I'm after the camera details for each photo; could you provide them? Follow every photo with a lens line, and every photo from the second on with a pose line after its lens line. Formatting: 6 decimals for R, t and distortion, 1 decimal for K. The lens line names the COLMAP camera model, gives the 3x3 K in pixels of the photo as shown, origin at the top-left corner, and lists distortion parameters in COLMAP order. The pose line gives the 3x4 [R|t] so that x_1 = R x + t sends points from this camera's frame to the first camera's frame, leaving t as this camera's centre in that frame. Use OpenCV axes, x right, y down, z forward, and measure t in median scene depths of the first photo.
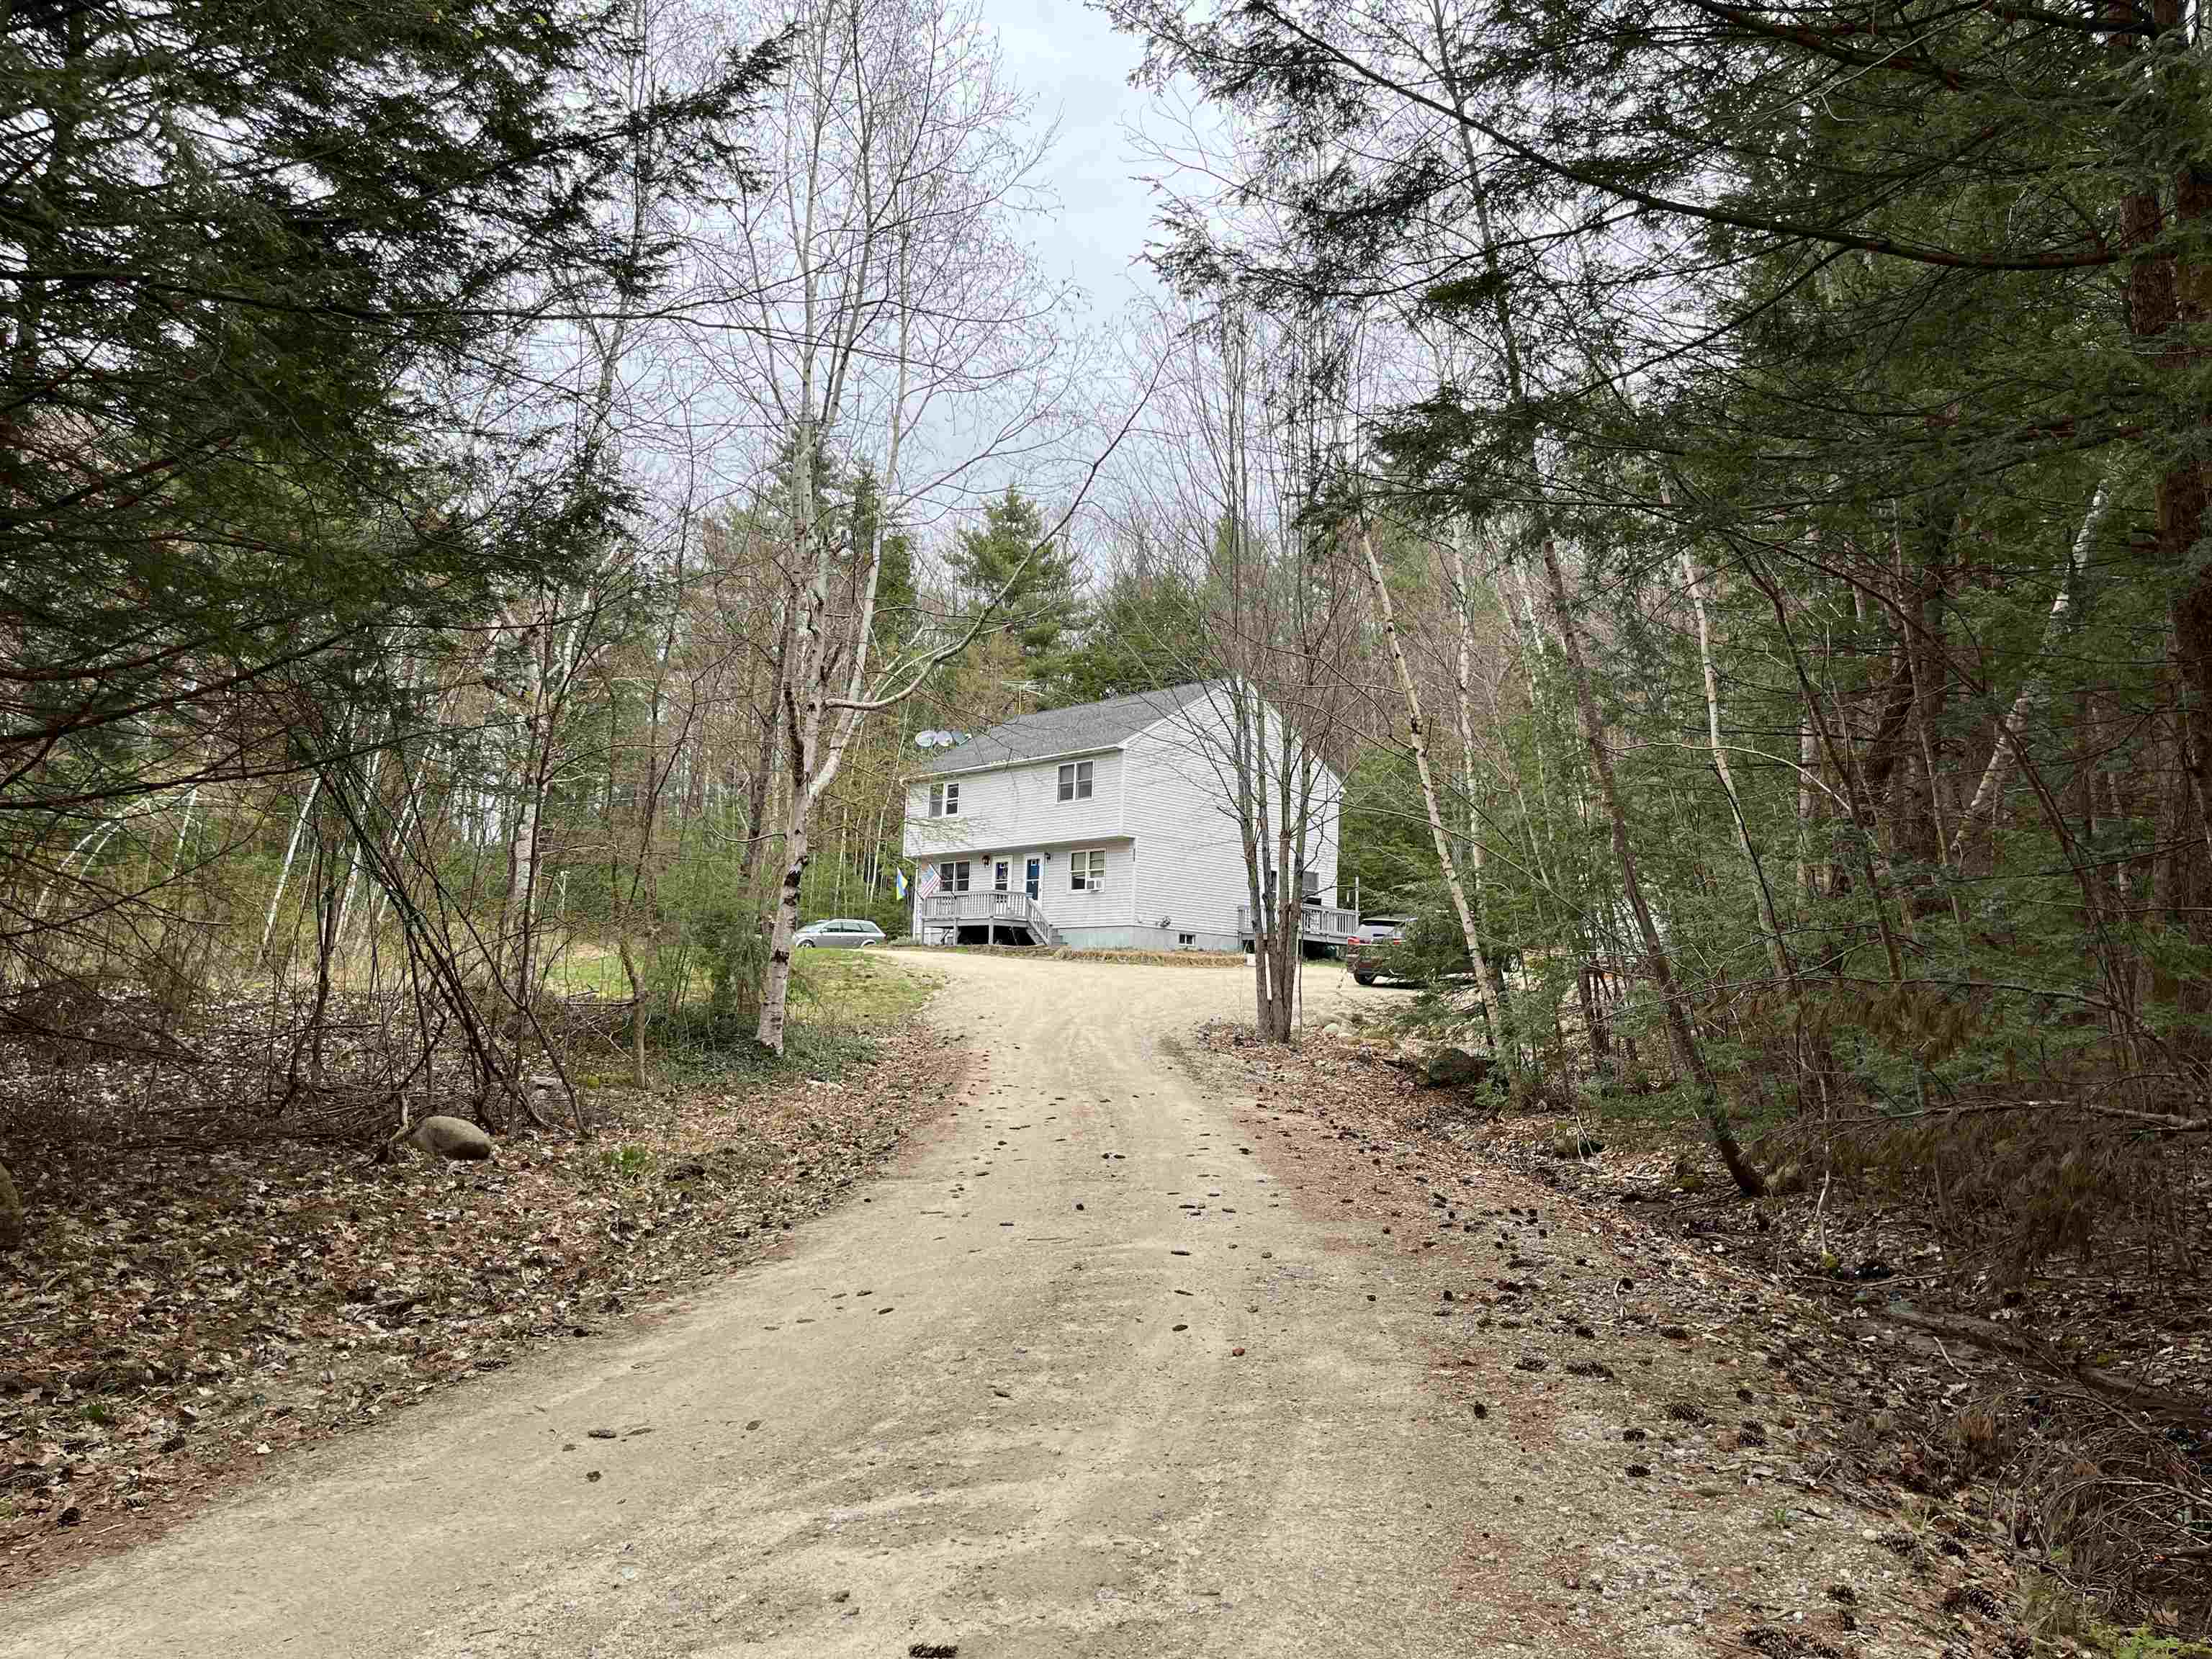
lens RADIAL K [[1684.0, 0, 1102.3], [0, 1684.0, 843.9], [0, 0, 1]] dist [0.063686, -0.074321]
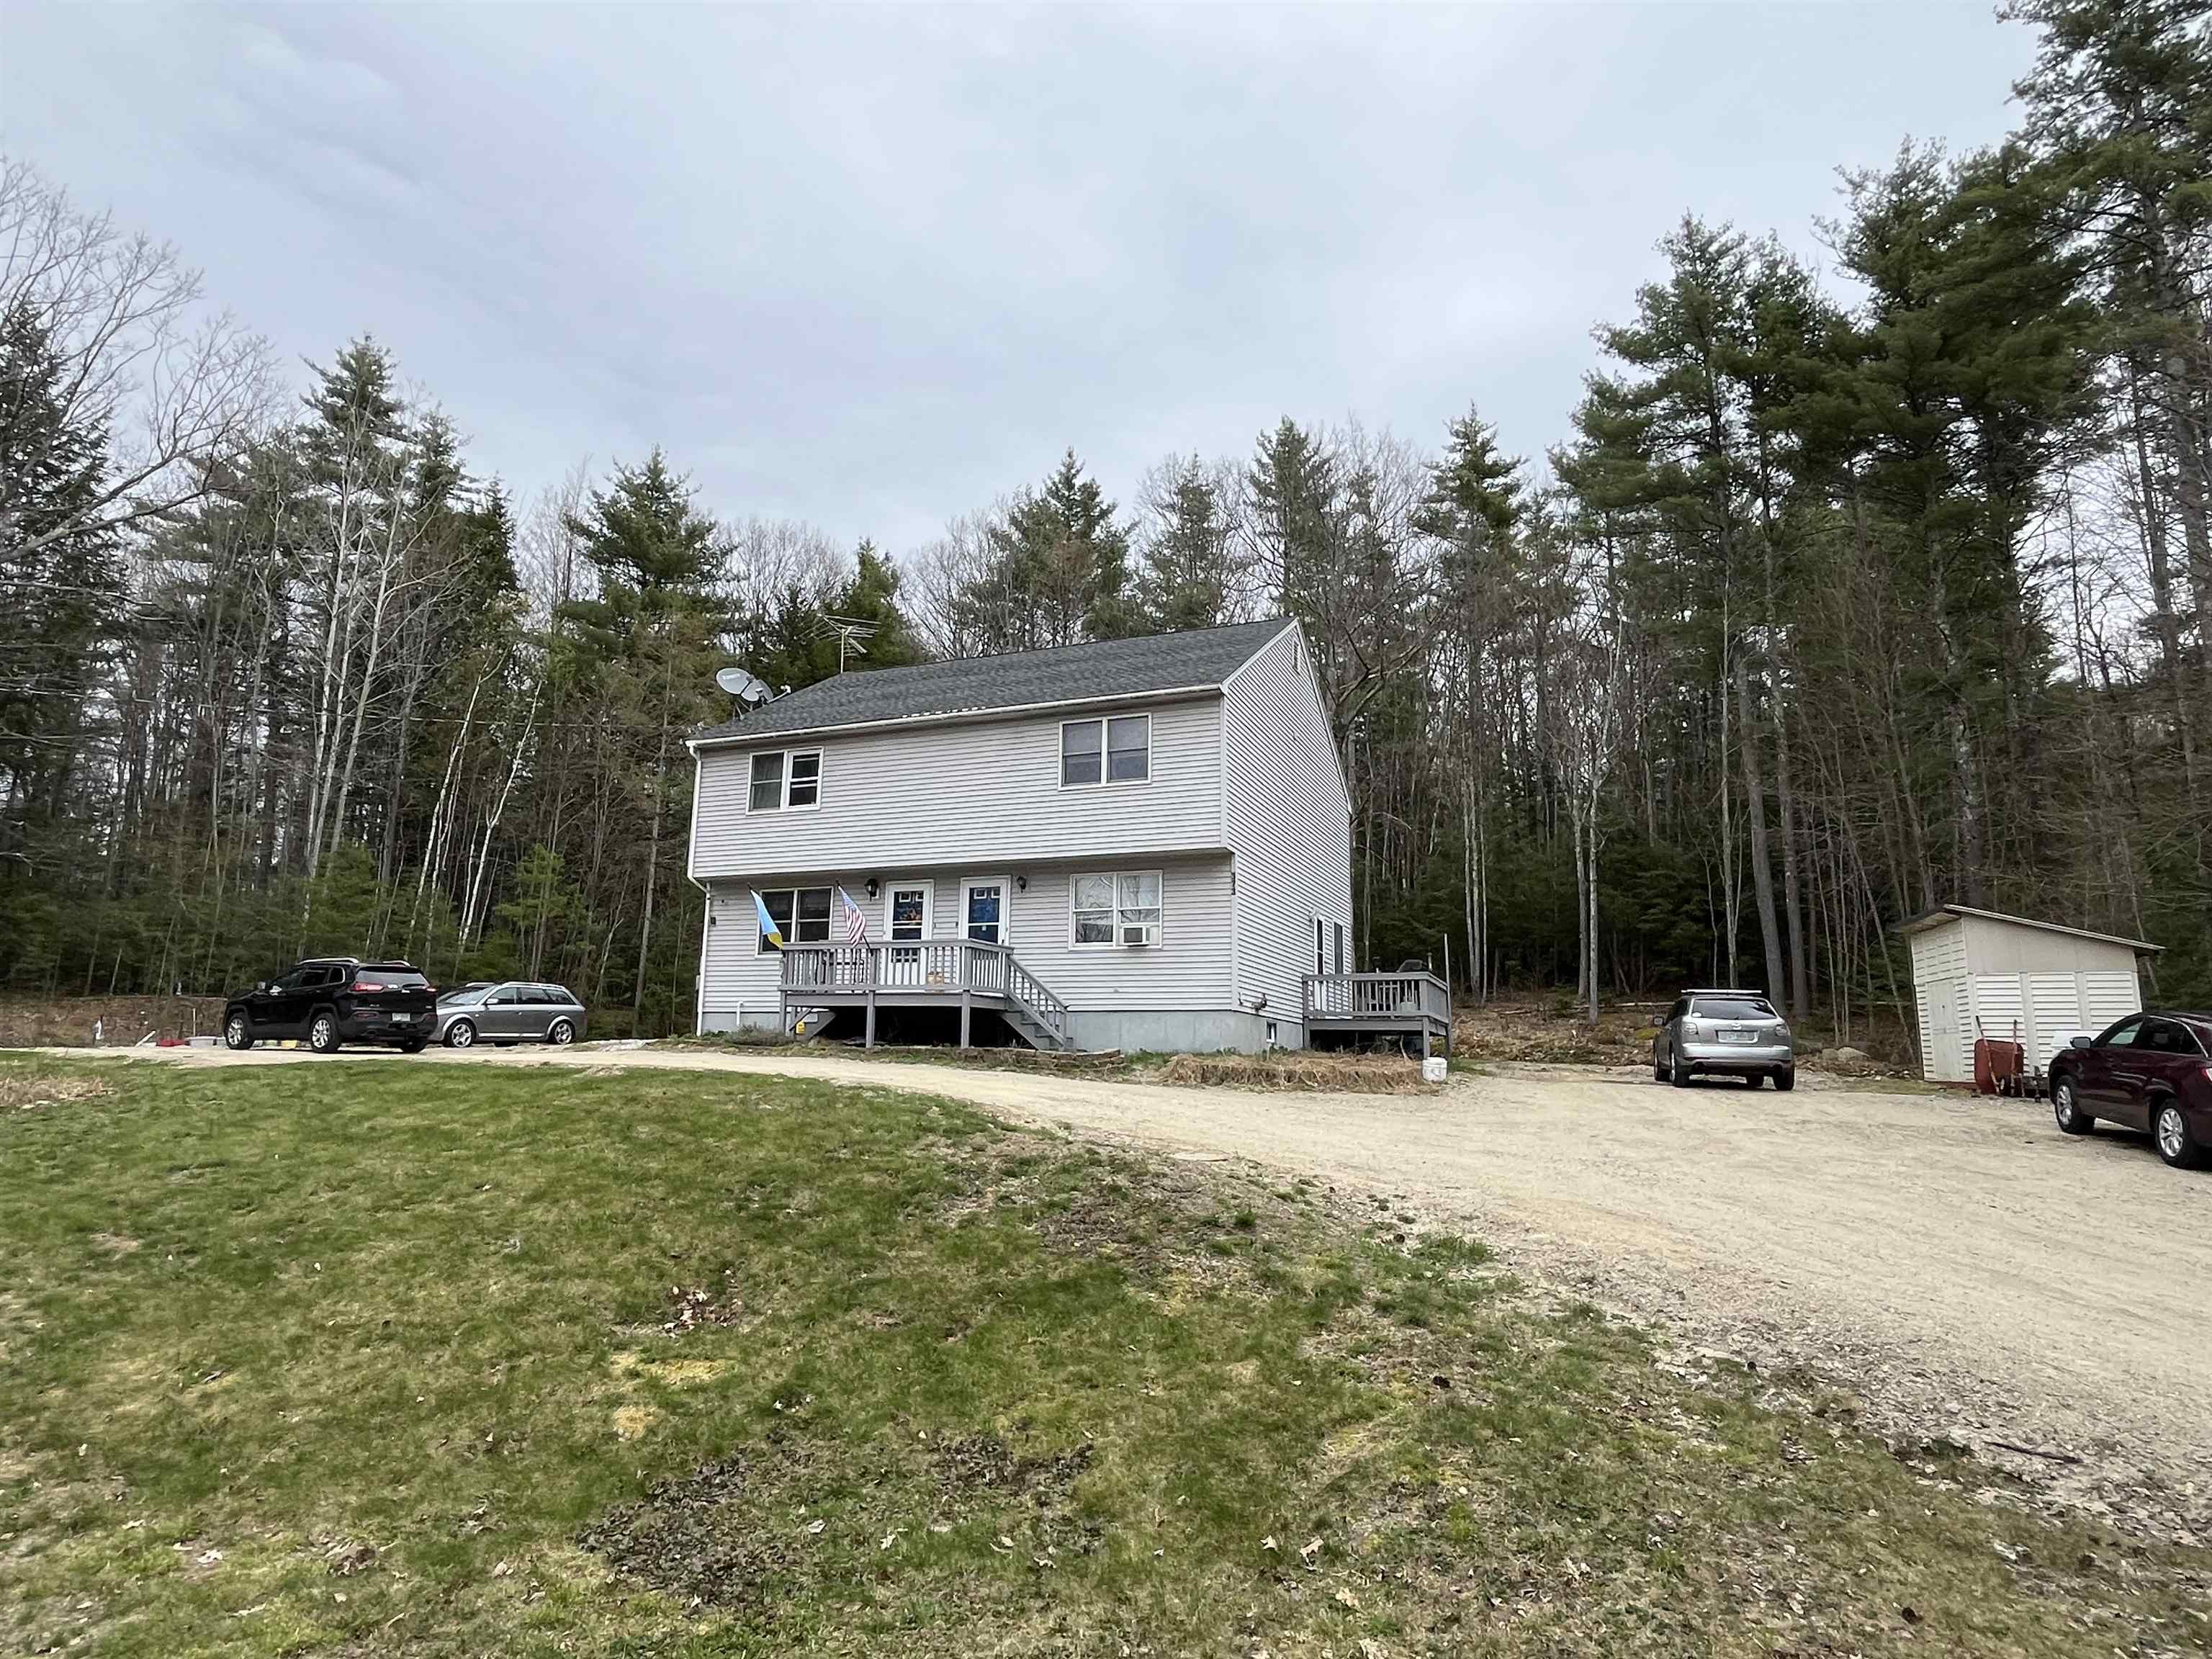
lens RADIAL K [[1290.9, 0, 1103.7], [0, 1290.9, 836.7], [0, 0, 1]] dist [-0.002766, -0.000948]
pose [[0.906191, 0.062386, 0.418242, -0.183321], [-0.036856, 0.996946, -0.068853, 0.019891], [-0.421260, 0.046979, 0.905722, 0.571411]]
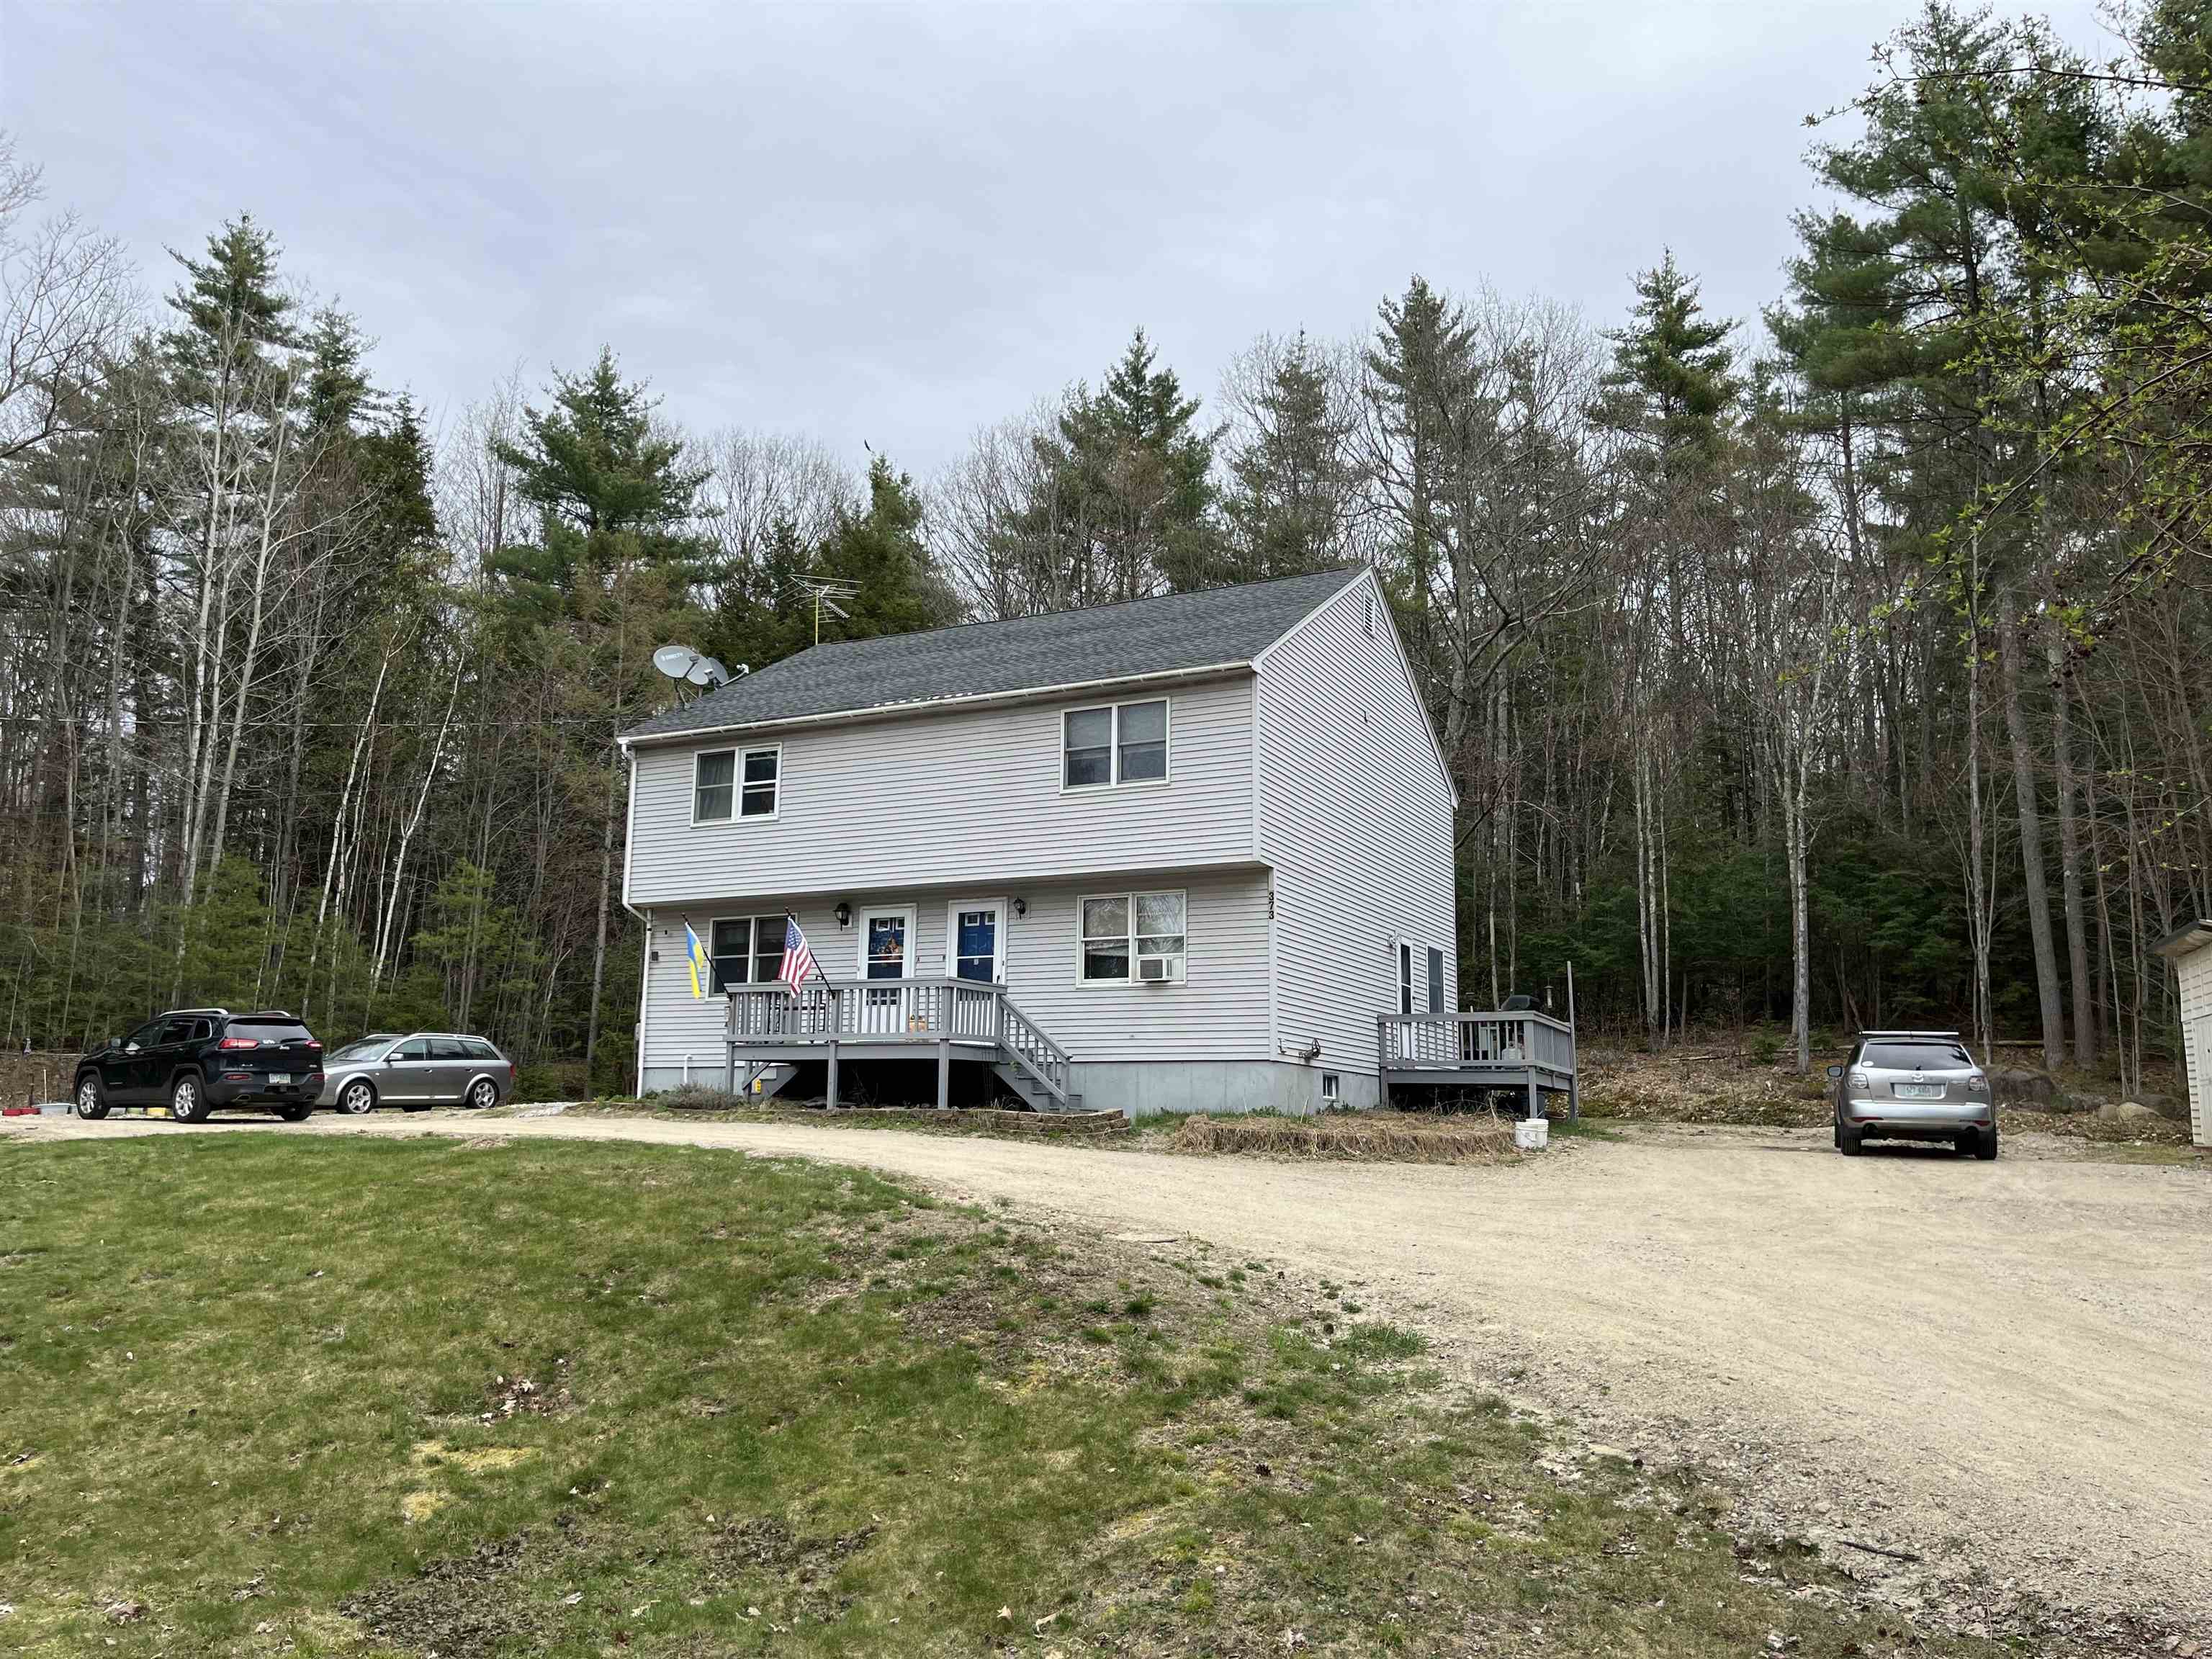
lens RADIAL K [[1684.0, 0, 1102.3], [0, 1684.0, 843.9], [0, 0, 1]] dist [0.063686, -0.074321]
pose [[0.931971, 0.043474, 0.359916, -0.172503], [-0.024342, 0.998047, -0.057522, 0.015630], [-0.361713, 0.044847, 0.931210, 0.538141]]
